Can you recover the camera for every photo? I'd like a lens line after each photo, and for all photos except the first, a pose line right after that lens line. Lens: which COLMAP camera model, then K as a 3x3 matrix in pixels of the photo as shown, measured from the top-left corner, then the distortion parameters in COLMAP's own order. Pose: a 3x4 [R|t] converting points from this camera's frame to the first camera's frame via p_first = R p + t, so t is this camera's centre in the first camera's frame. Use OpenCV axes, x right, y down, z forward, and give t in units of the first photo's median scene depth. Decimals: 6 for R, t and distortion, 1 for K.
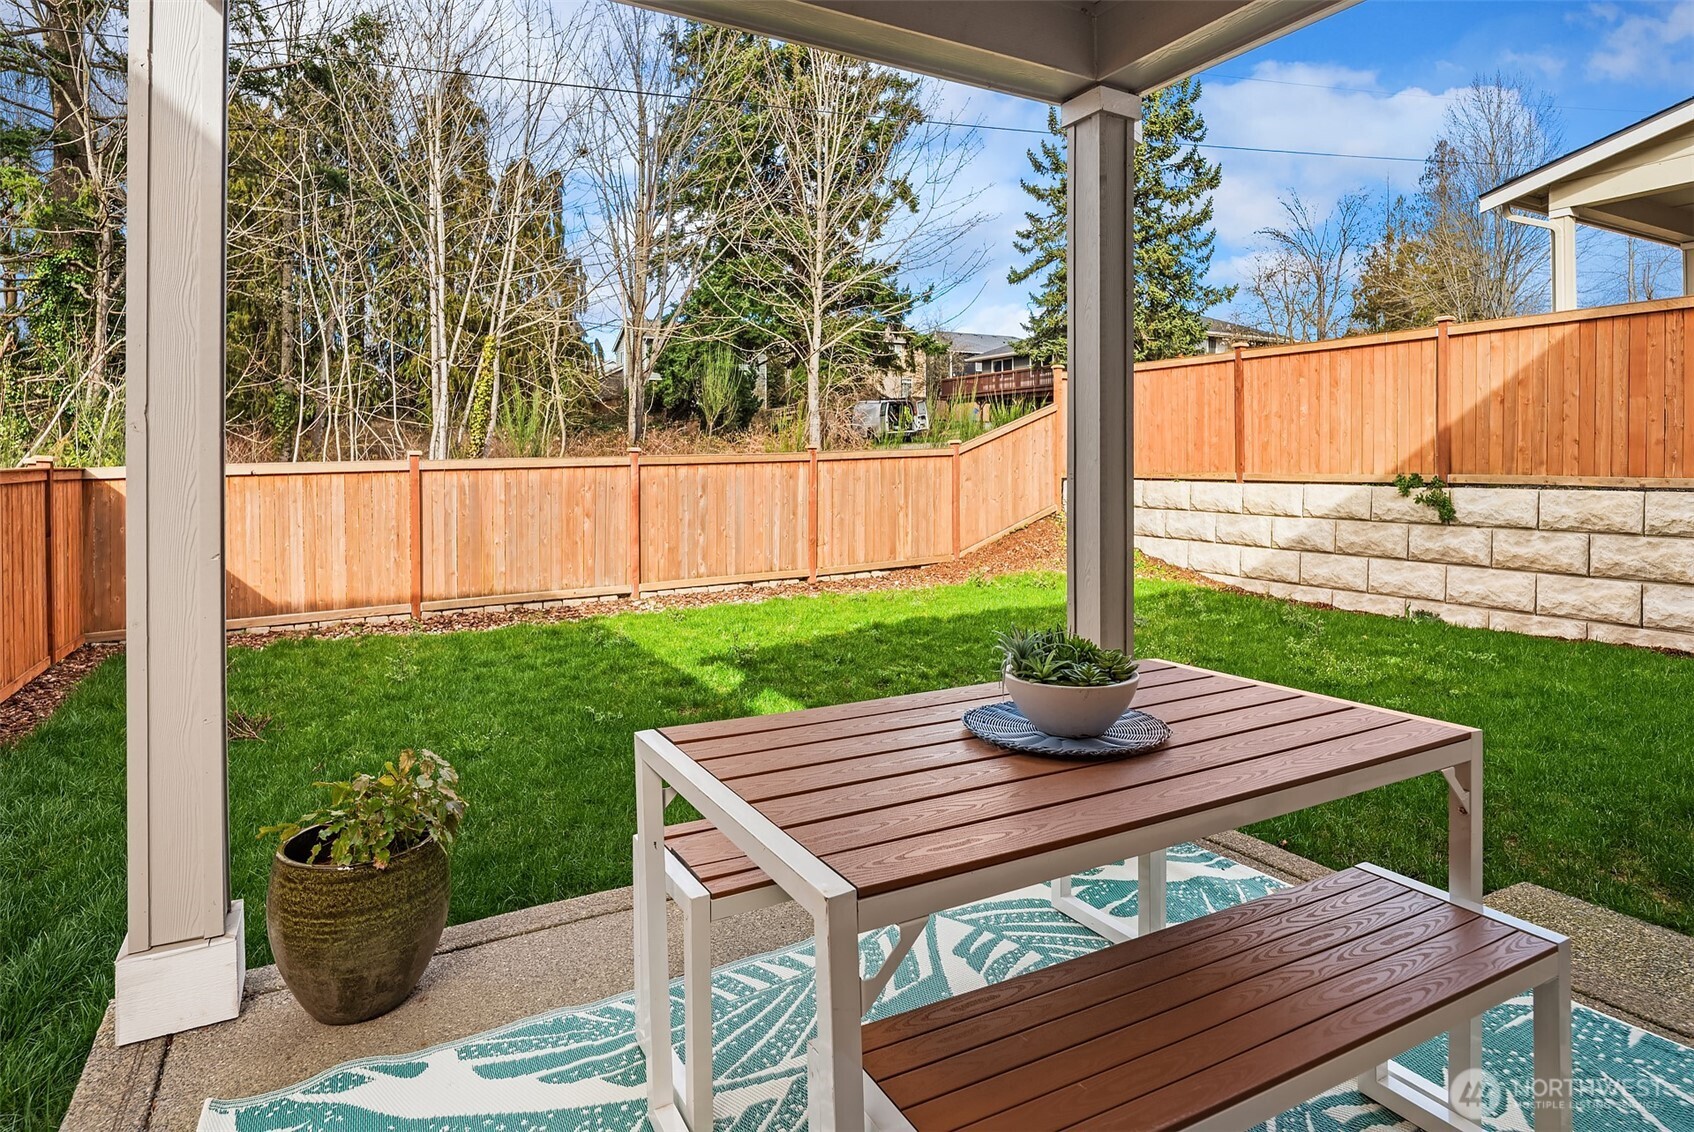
lens RADIAL K [[928.4, 0, 832.6], [0, 928.4, 464.5], [0, 0, 1]] dist [-0.001823, -0.004062]
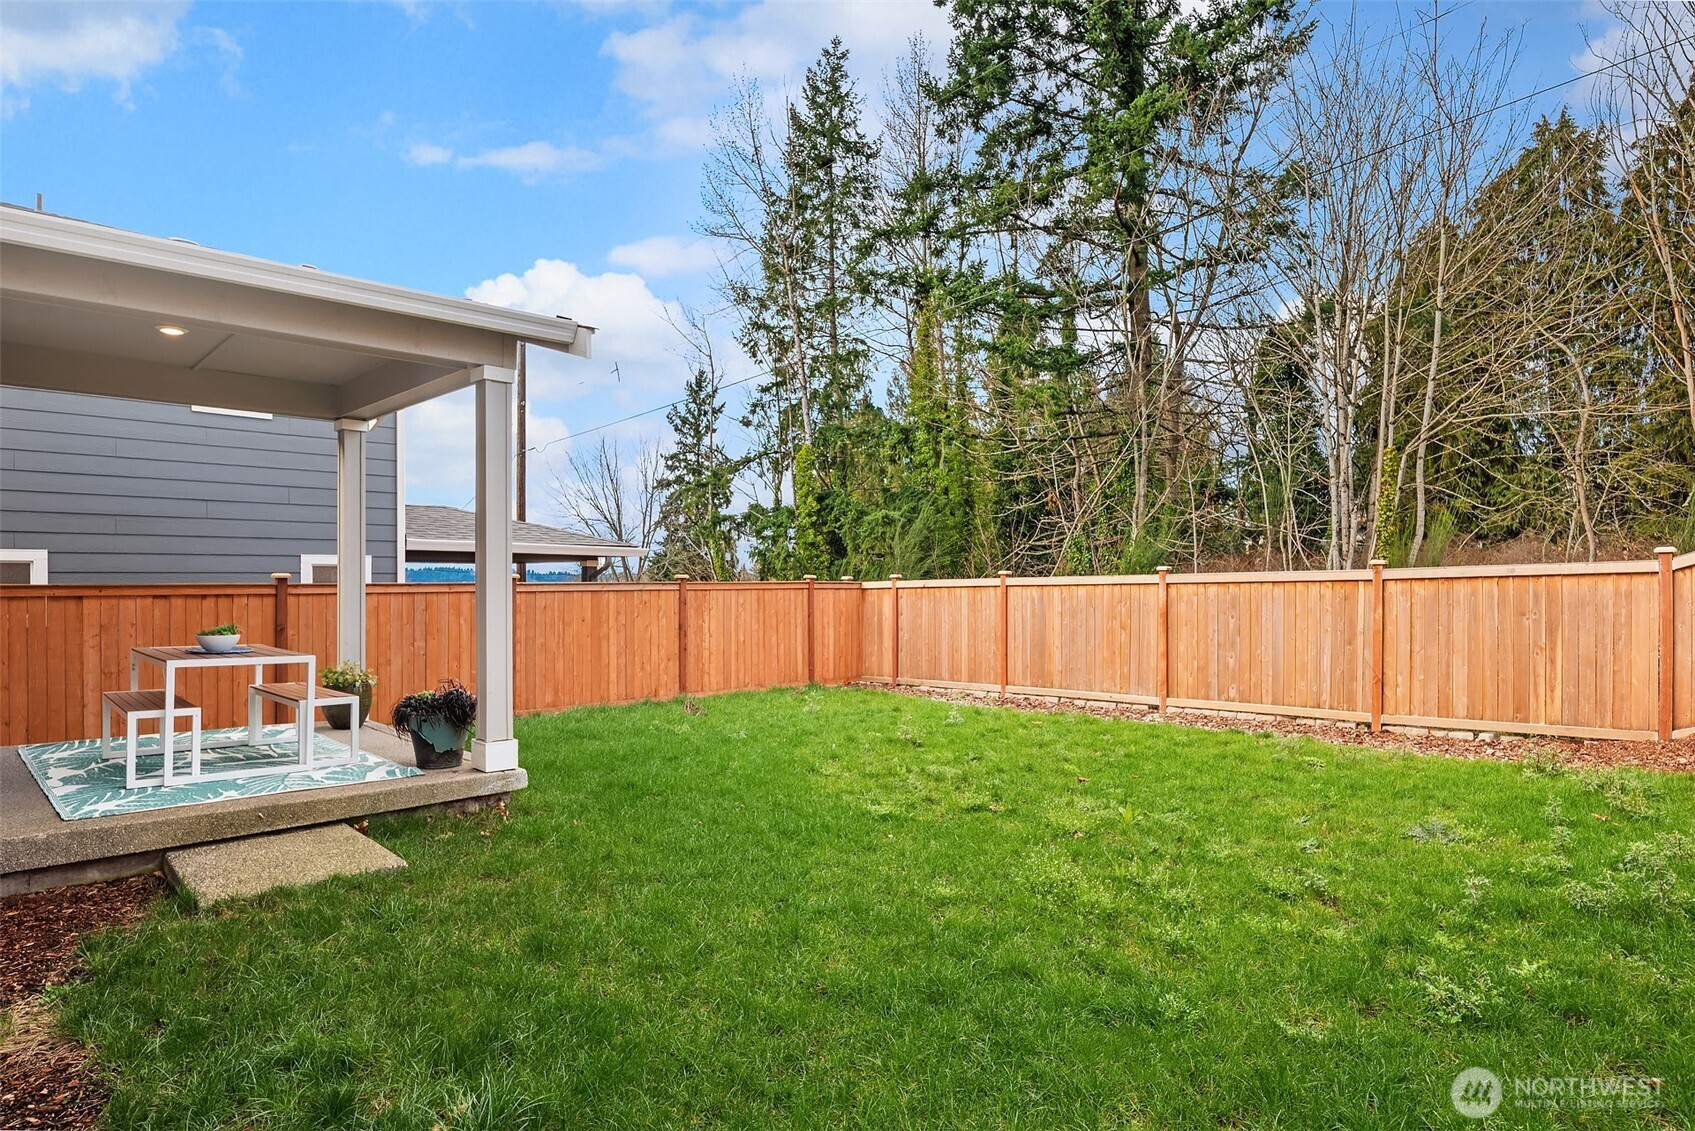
lens RADIAL K [[929.0, 0, 842.8], [0, 929.0, 572.4], [0, 0, 1]] dist [-0.001823, -0.004062]
pose [[0.280461, -0.004630, -0.959854, 0.663181], [-0.007522, 0.999947, -0.007022, -0.001653], [0.959836, 0.009189, 0.280411, 0.348619]]
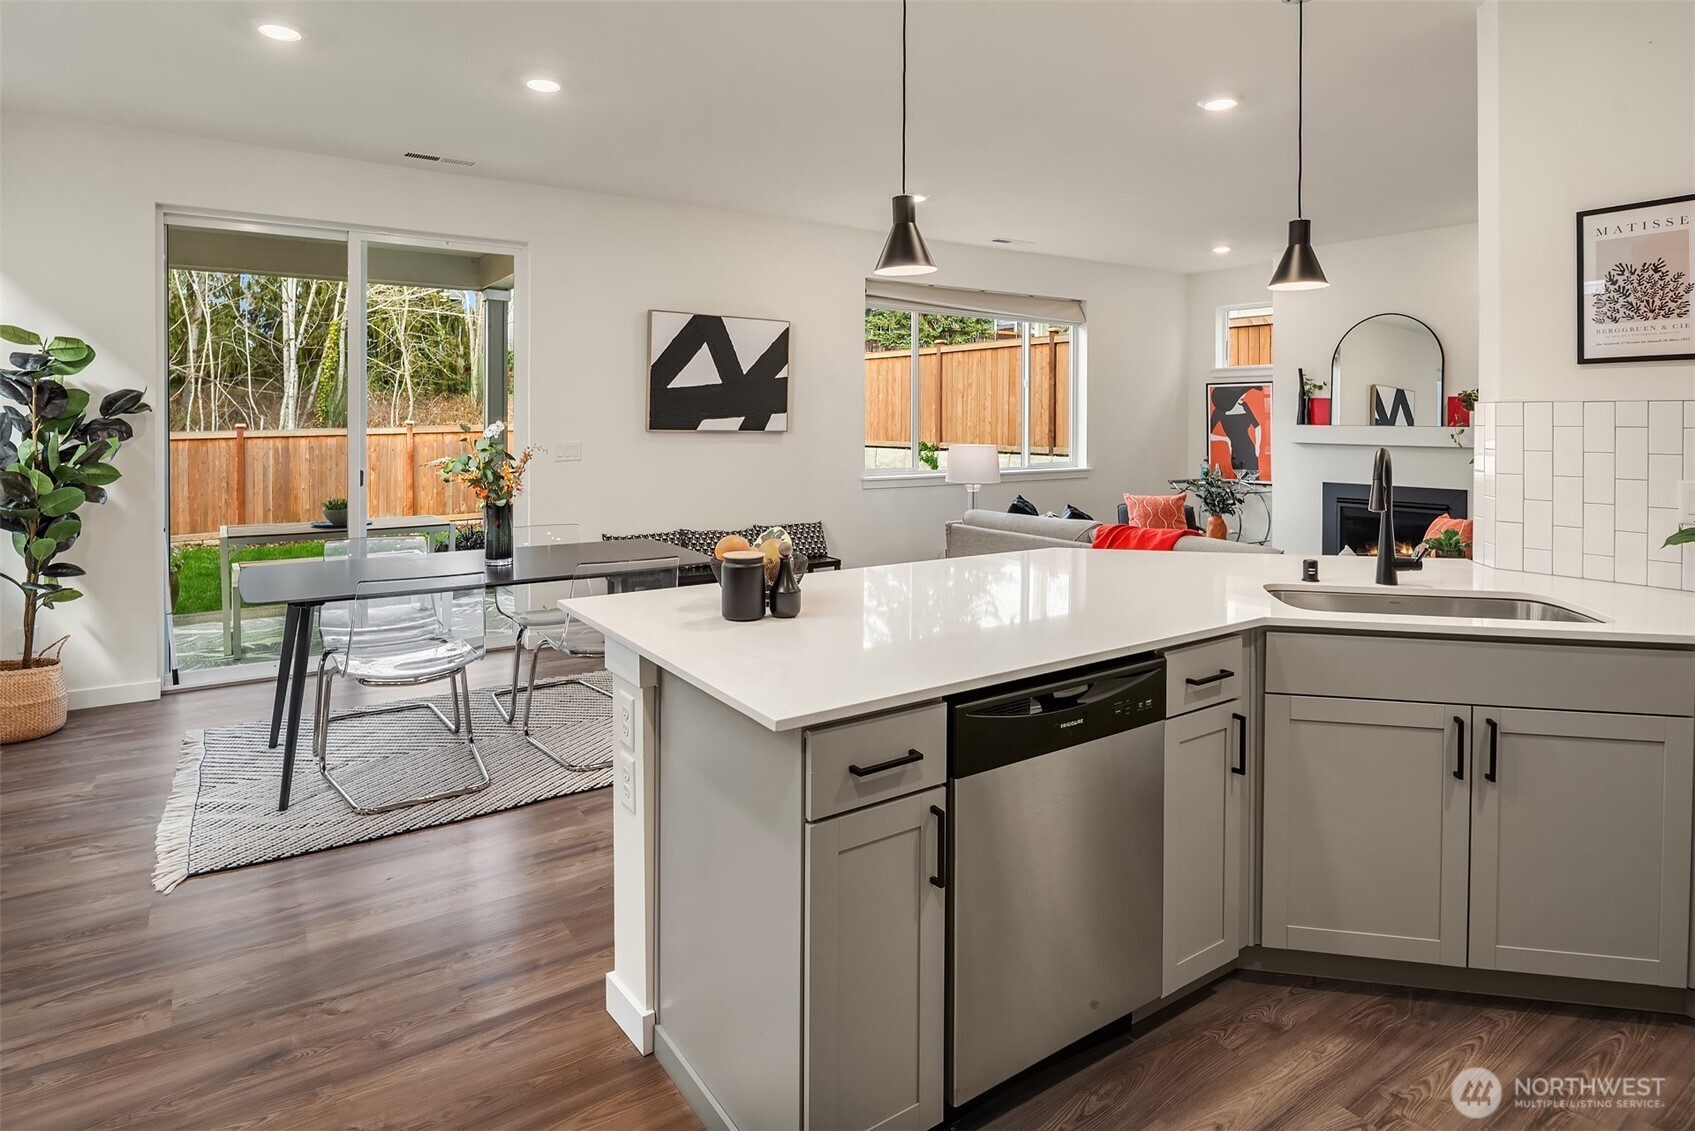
lens RADIAL K [[929.0, 0, 827.1], [0, 929.0, 423.8], [0, 0, 1]] dist [-0.001823, -0.004062]
pose [[0.996532, 0.003717, 0.083125, 0.287341], [-0.004177, 0.999977, 0.005357, -0.023160], [-0.083103, -0.005685, 0.996525, -0.433100]]
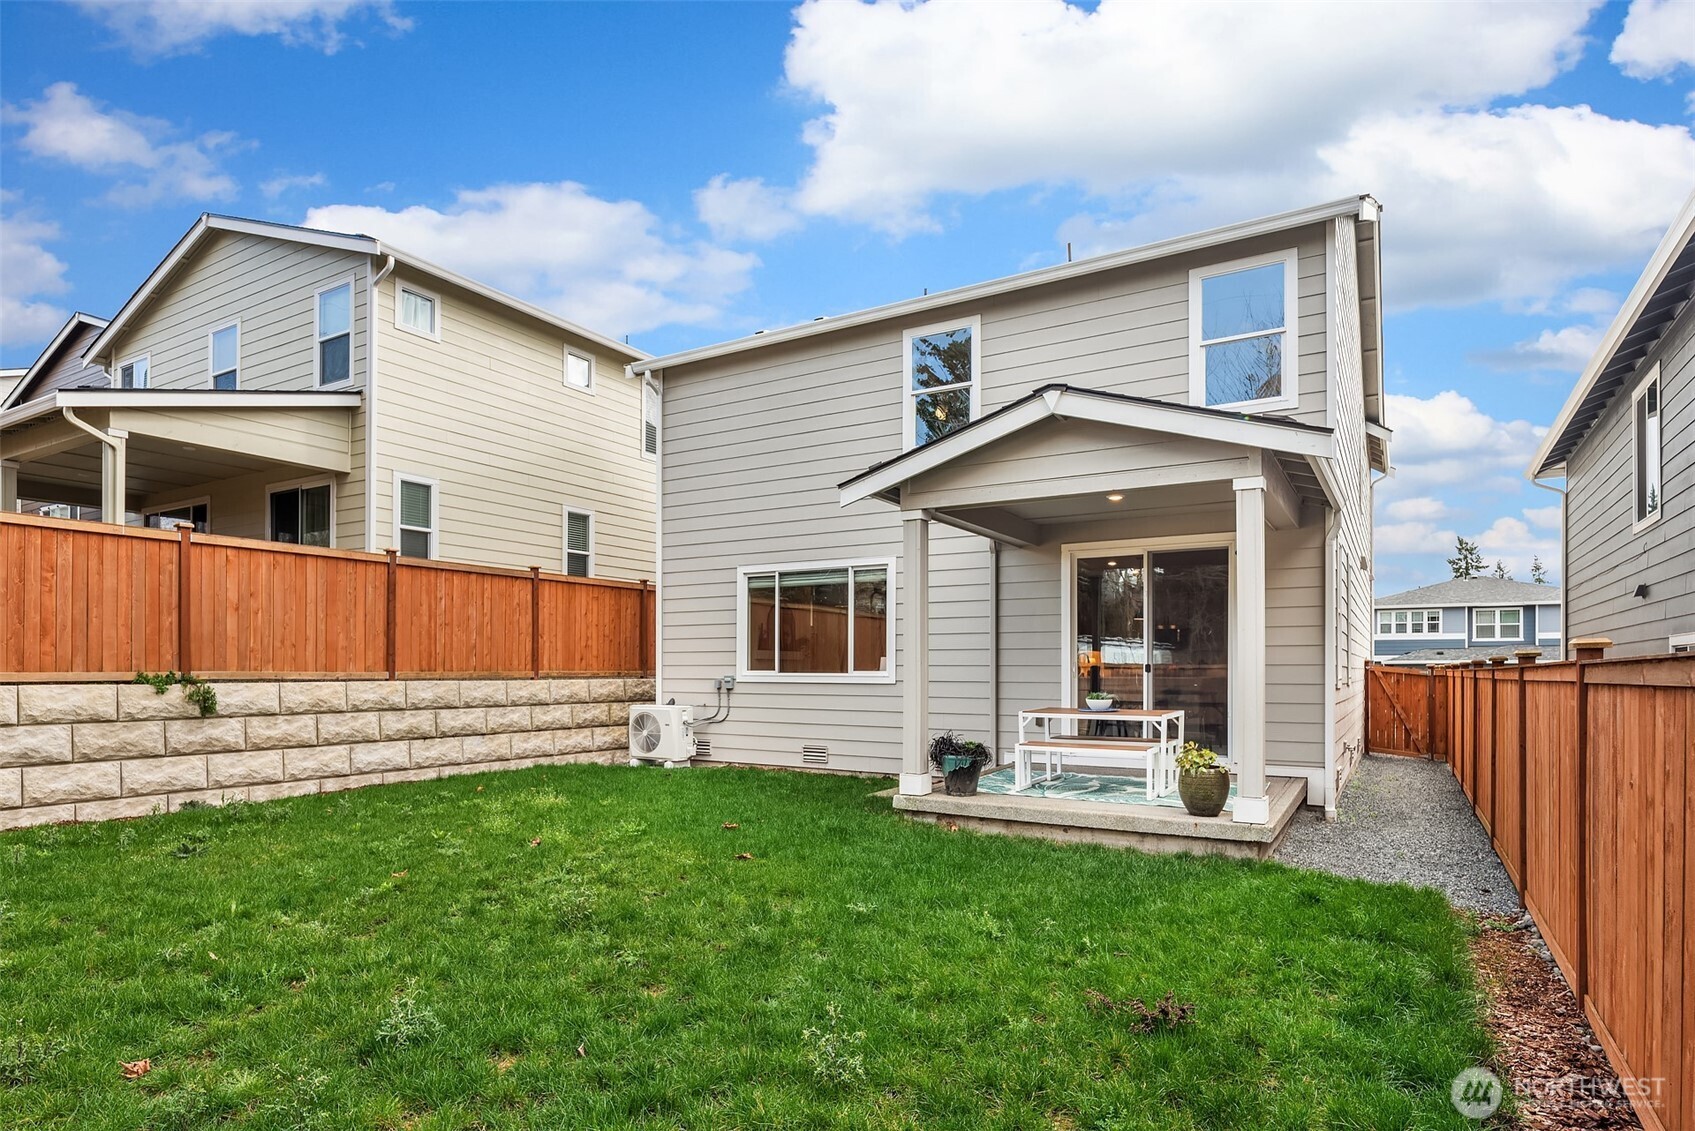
lens RADIAL K [[929.0, 0, 844.9], [0, 929.0, 569.9], [0, 0, 1]] dist [-0.001823, -0.004062]
pose [[-0.504190, 0.093549, 0.858511, -0.545024], [0.002891, 0.994293, -0.106647, 0.008539], [-0.863588, -0.051288, -0.501583, 0.733798]]
